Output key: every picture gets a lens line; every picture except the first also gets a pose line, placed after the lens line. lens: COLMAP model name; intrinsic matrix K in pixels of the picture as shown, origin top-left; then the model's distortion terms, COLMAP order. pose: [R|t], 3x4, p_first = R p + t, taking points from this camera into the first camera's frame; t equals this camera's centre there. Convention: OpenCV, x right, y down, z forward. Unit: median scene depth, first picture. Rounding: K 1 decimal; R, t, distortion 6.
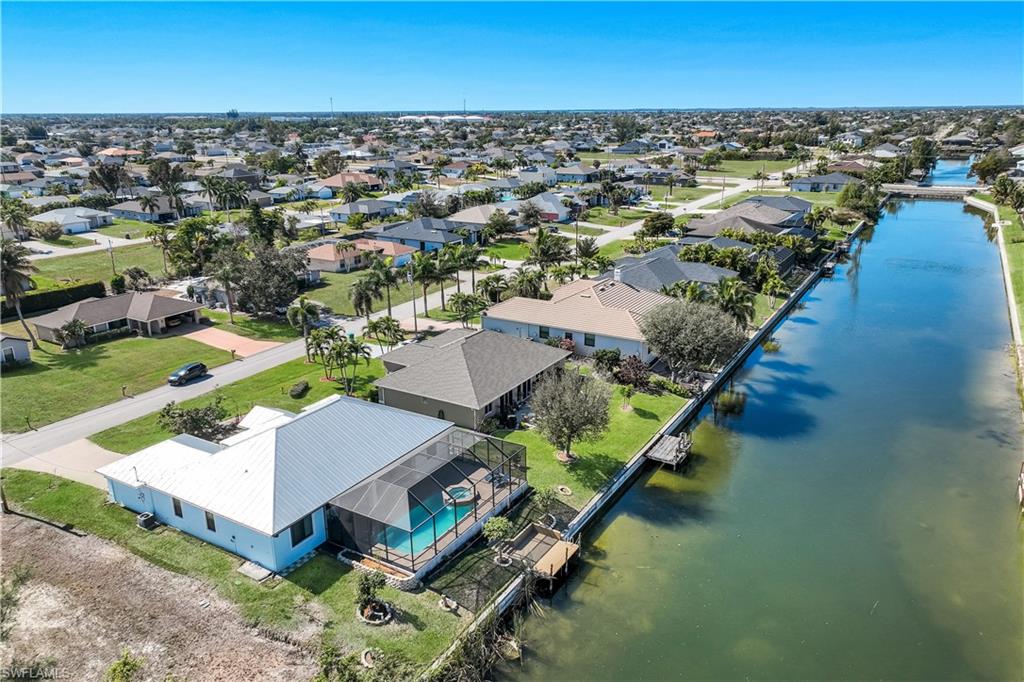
lens RADIAL K [[732.6, 0, 512.0], [0, 732.6, 341.0], [0, 0, 1]] dist [0.007441, 0.000567]
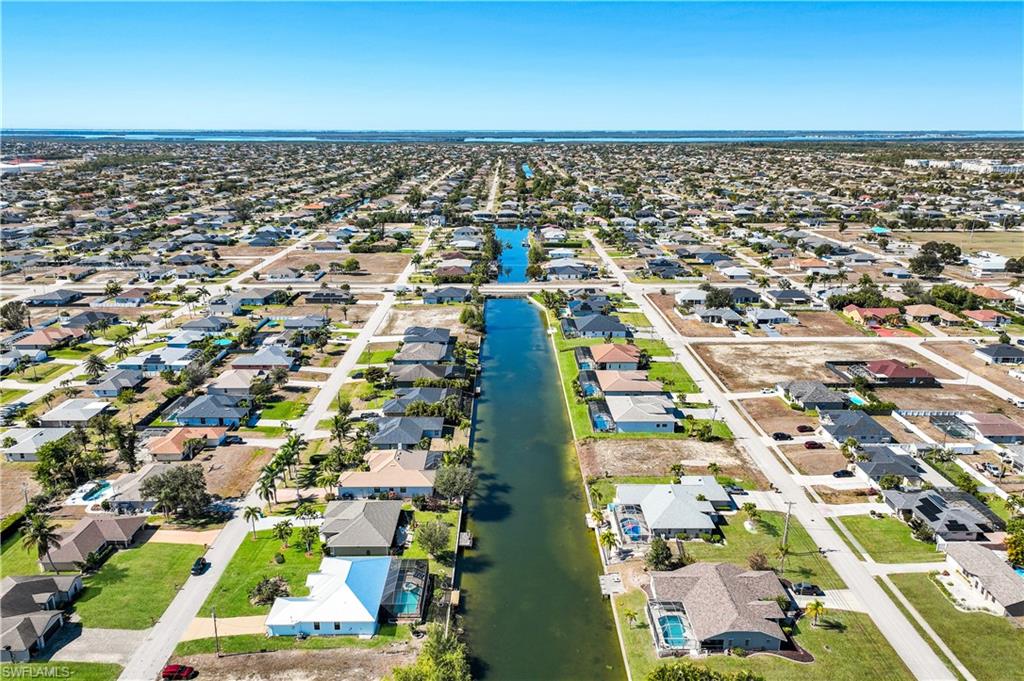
lens RADIAL K [[732.6, 0, 512.0], [0, 732.6, 340.5], [0, 0, 1]] dist [0.007441, 0.000567]
pose [[0.851456, -0.140221, 0.505332, -0.775602], [0.151279, 0.988302, 0.019340, -0.518291], [-0.502132, 0.059979, 0.862708, -1.175285]]
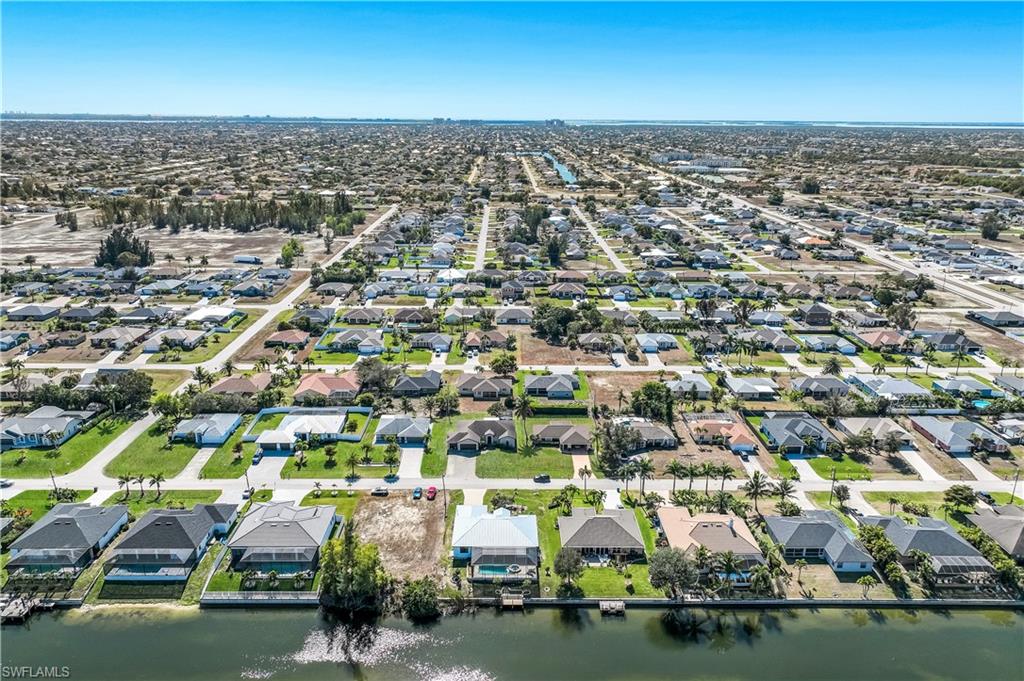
lens RADIAL K [[732.6, 0, 512.0], [0, 732.6, 340.5], [0, 0, 1]] dist [0.007441, 0.000567]
pose [[0.514367, 0.256382, -0.818349, 1.709354], [-0.266540, 0.954797, 0.131599, -0.849161], [0.815097, 0.150433, 0.559453, -0.621381]]
